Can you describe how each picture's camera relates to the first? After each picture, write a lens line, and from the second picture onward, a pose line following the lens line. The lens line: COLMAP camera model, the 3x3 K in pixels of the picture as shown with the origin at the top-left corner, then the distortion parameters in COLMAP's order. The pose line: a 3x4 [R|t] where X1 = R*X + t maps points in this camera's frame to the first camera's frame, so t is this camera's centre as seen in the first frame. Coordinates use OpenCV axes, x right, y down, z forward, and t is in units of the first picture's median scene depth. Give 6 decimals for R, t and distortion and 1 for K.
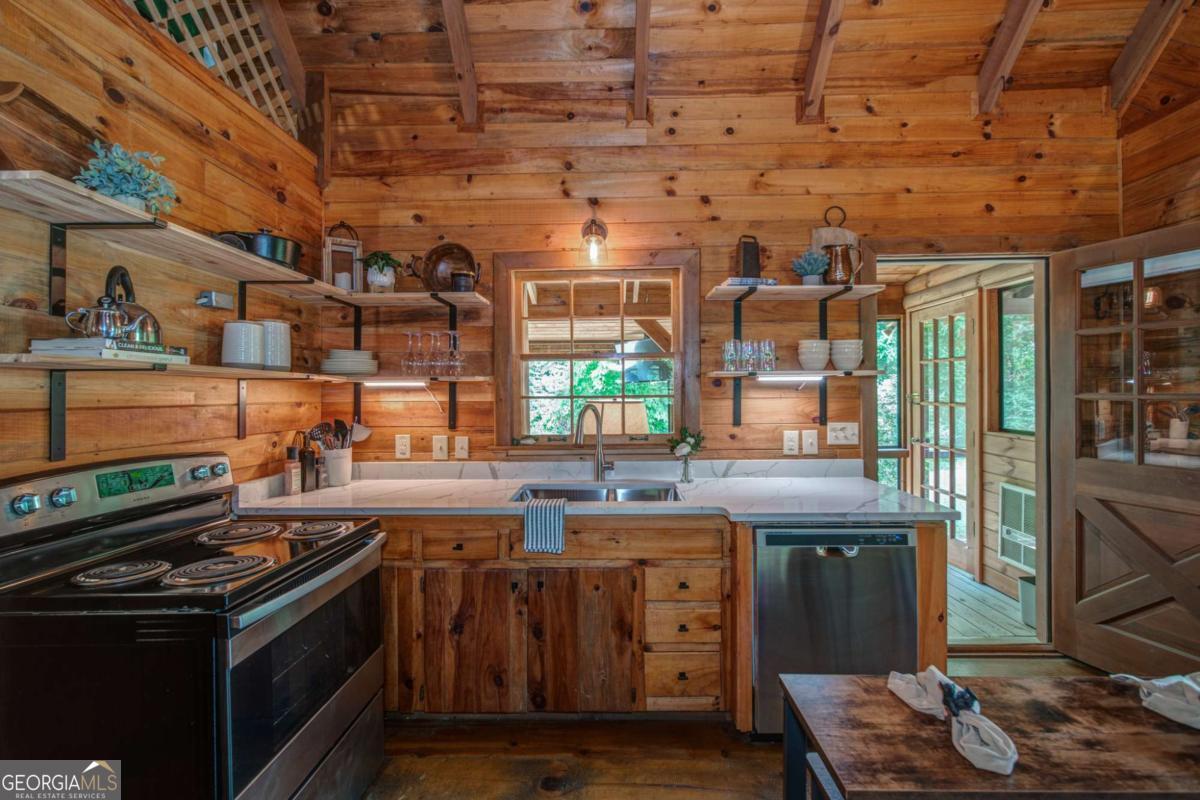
lens RADIAL K [[494.2, 0, 581.9], [0, 494.2, 389.4], [0, 0, 1]] dist [0.001335, -0.001895]
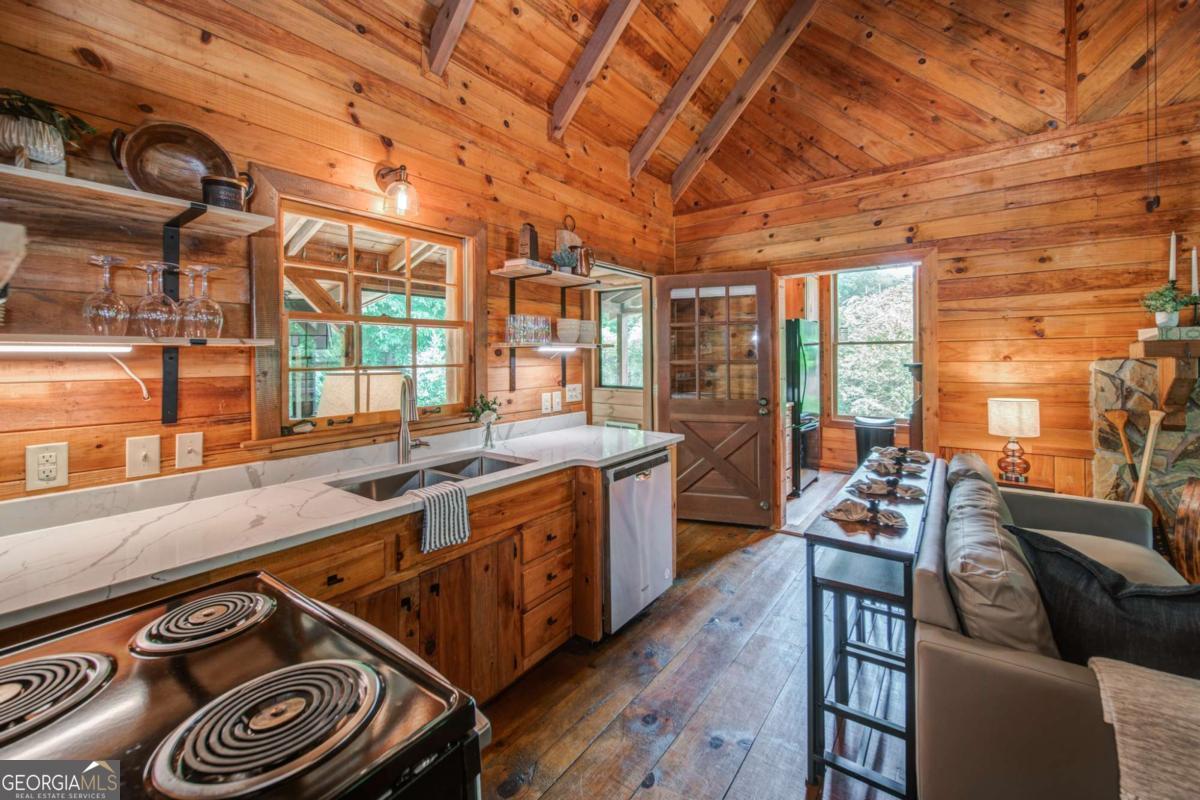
lens RADIAL K [[494.2, 0, 591.2], [0, 494.2, 348.4], [0, 0, 1]] dist [0.001335, -0.001895]
pose [[0.572106, 0.016613, 0.820011, -0.497569], [0.003160, 0.999743, -0.022459, 0.002796], [-0.820174, 0.015440, 0.571906, 0.226735]]
